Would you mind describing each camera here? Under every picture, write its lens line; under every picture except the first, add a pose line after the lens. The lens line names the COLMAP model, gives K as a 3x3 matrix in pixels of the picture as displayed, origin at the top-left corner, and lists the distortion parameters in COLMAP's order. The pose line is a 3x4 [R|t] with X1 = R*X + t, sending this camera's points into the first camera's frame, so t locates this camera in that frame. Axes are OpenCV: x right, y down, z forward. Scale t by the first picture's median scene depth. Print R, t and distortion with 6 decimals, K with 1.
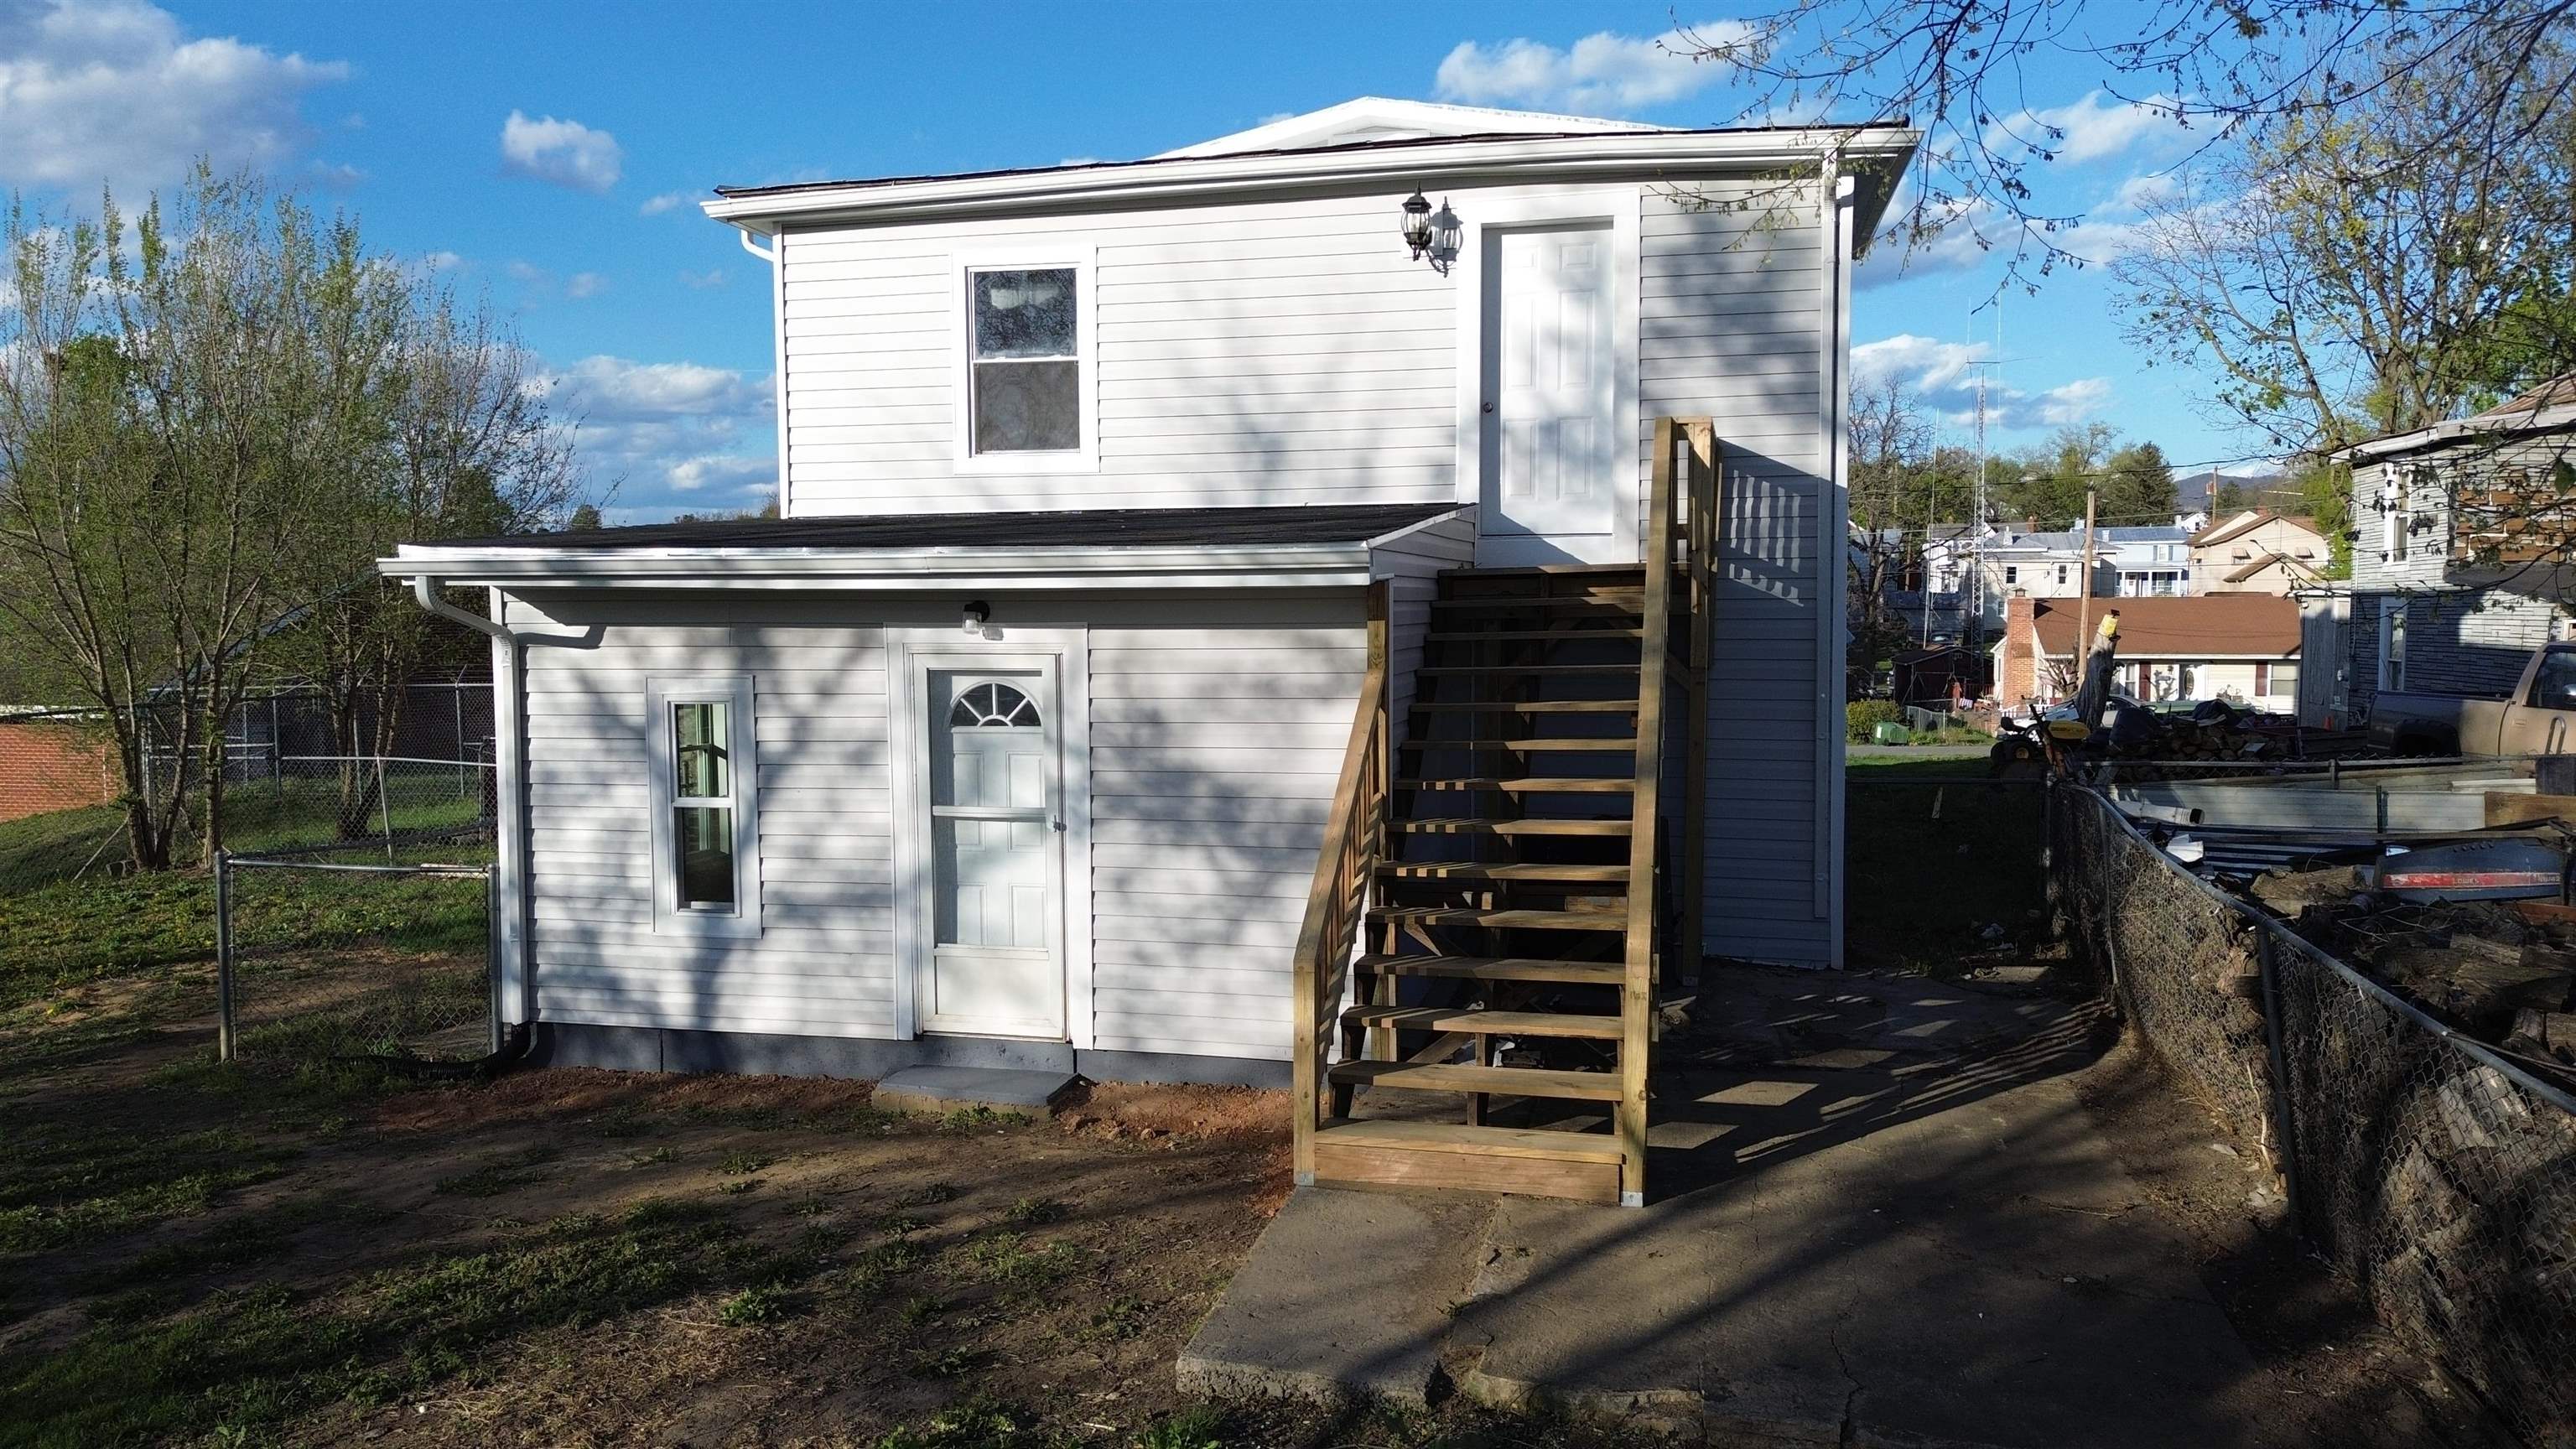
lens RADIAL K [[1810.7, 0, 1292.7], [0, 1810.7, 720.4], [0, 0, 1]] dist [0.064880, -0.060971]
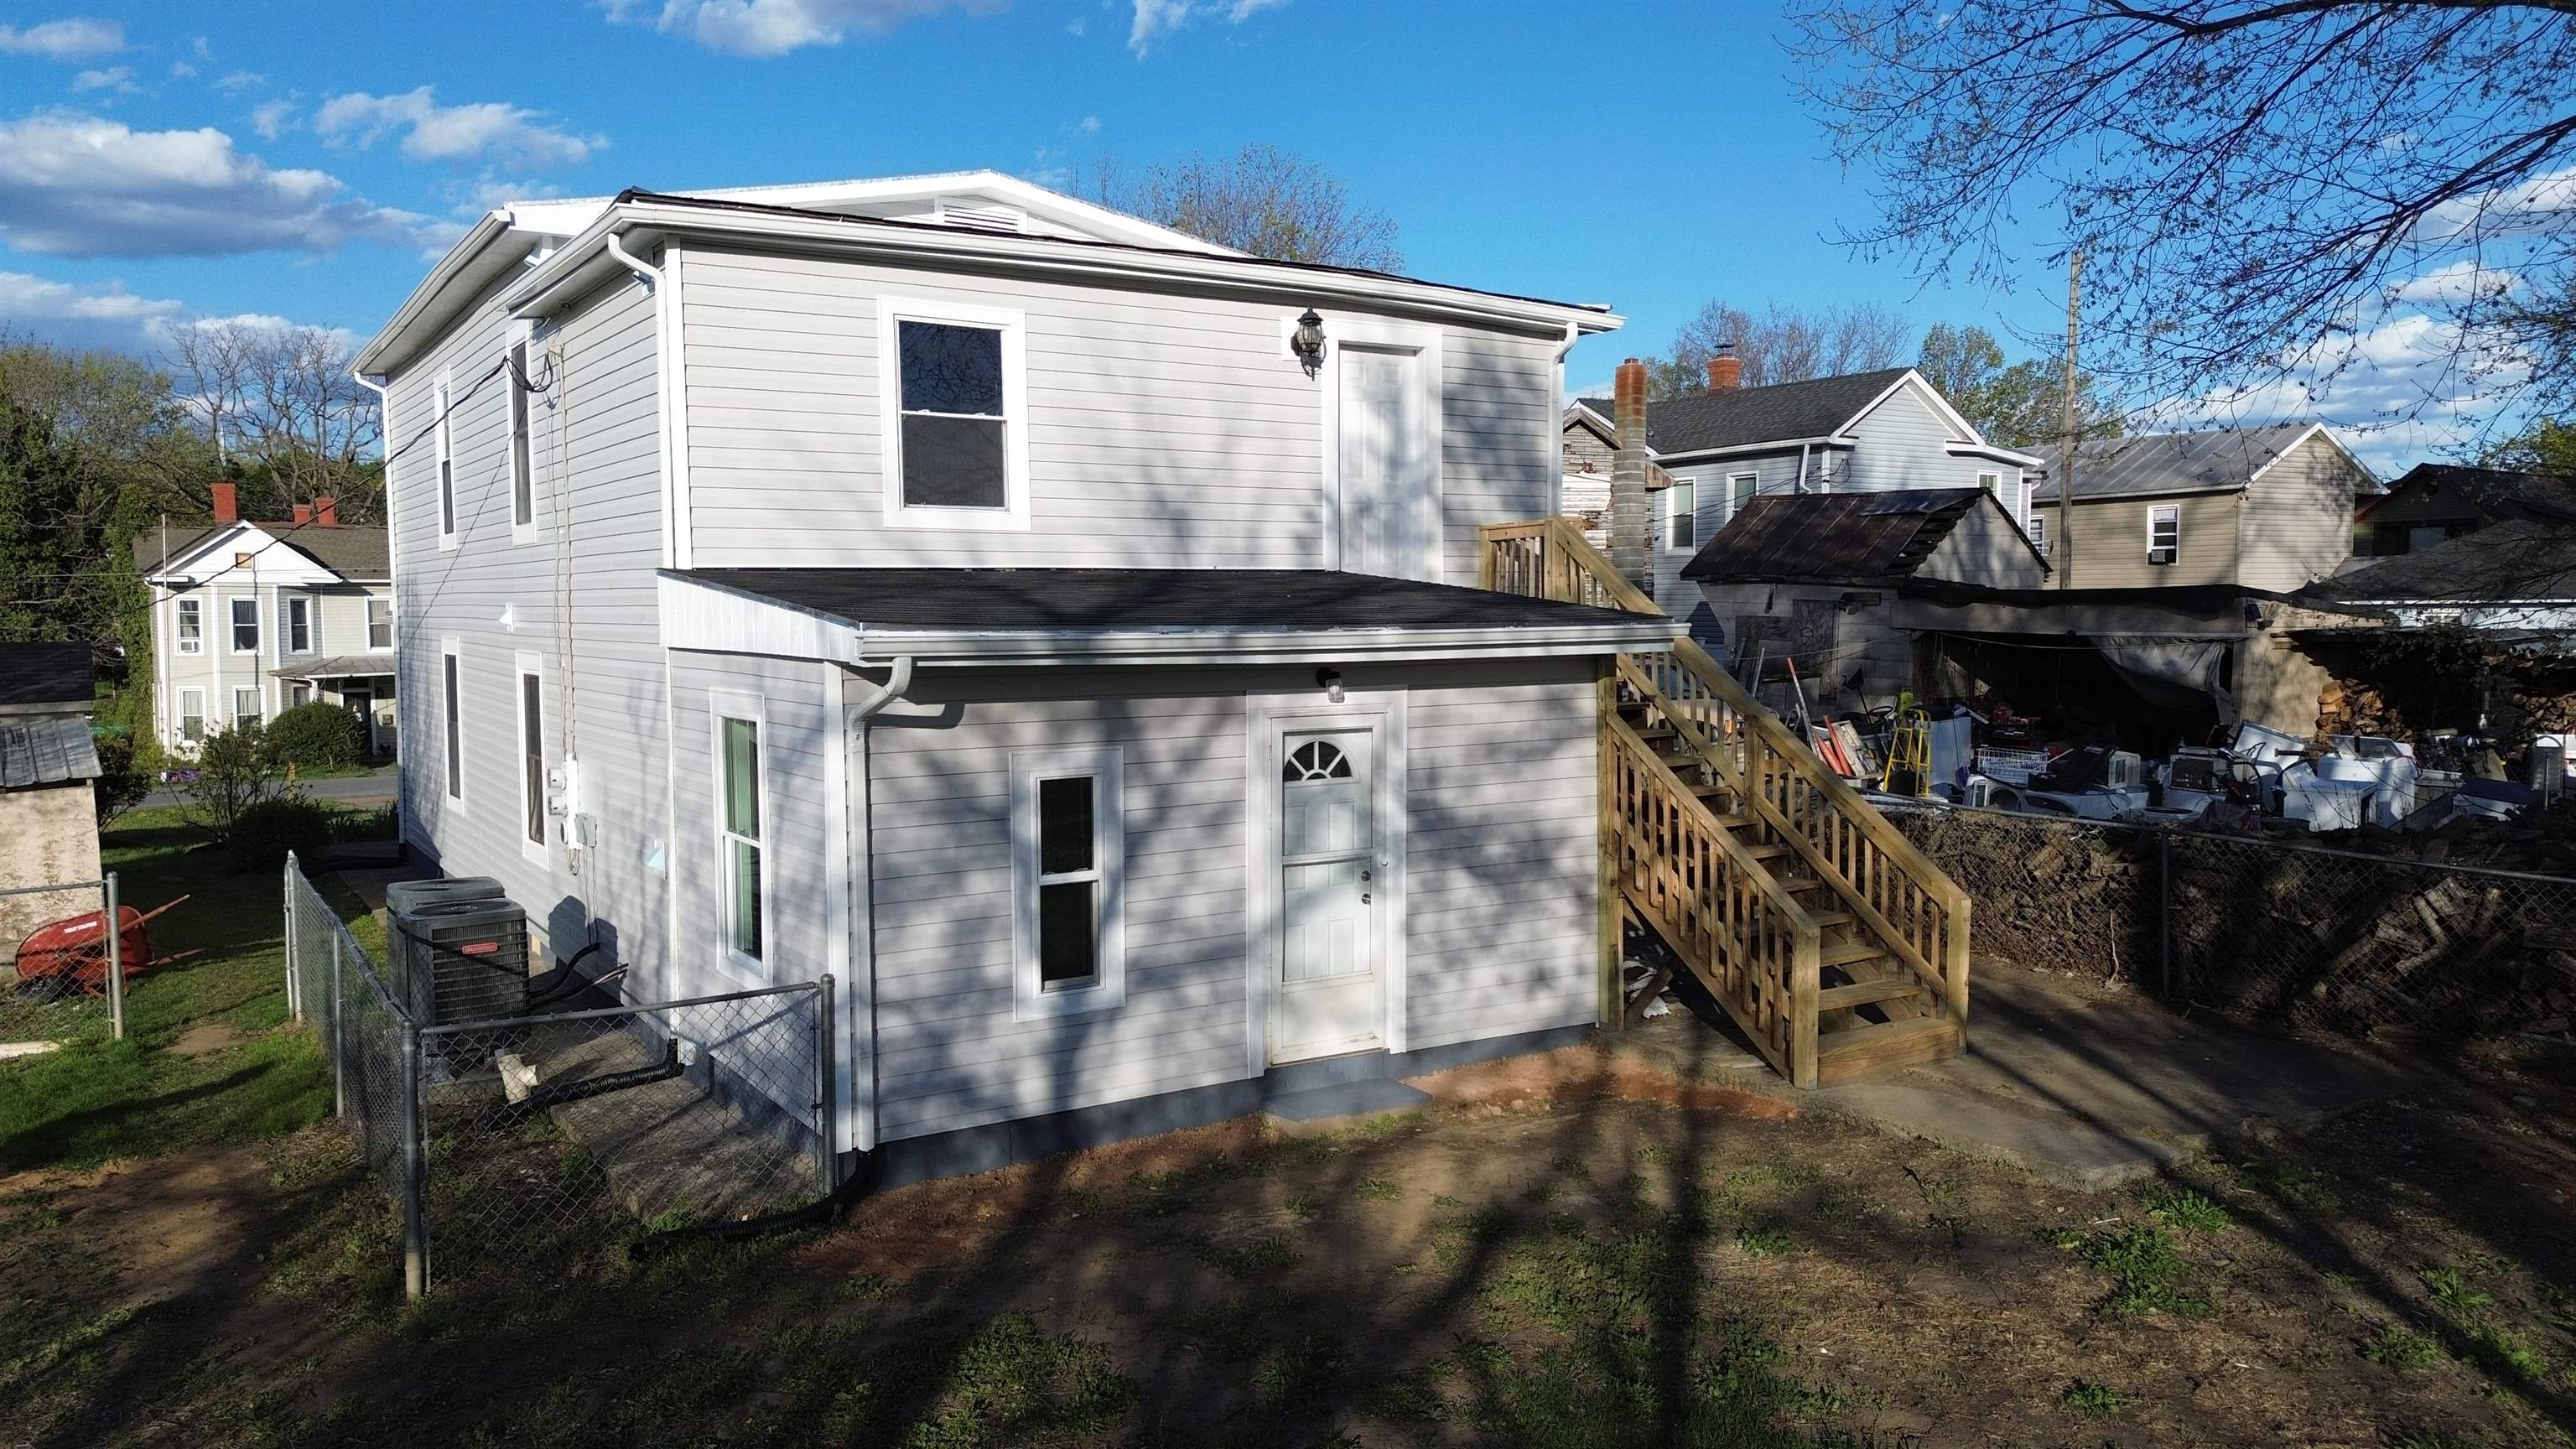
lens RADIAL K [[1810.7, 0, 1292.7], [0, 1810.7, 720.4], [0, 0, 1]] dist [0.064880, -0.060971]
pose [[0.686274, -0.046726, 0.725841, -0.930471], [0.049577, 0.998619, 0.017411, -0.050517], [-0.725652, 0.024036, 0.687642, 0.234270]]
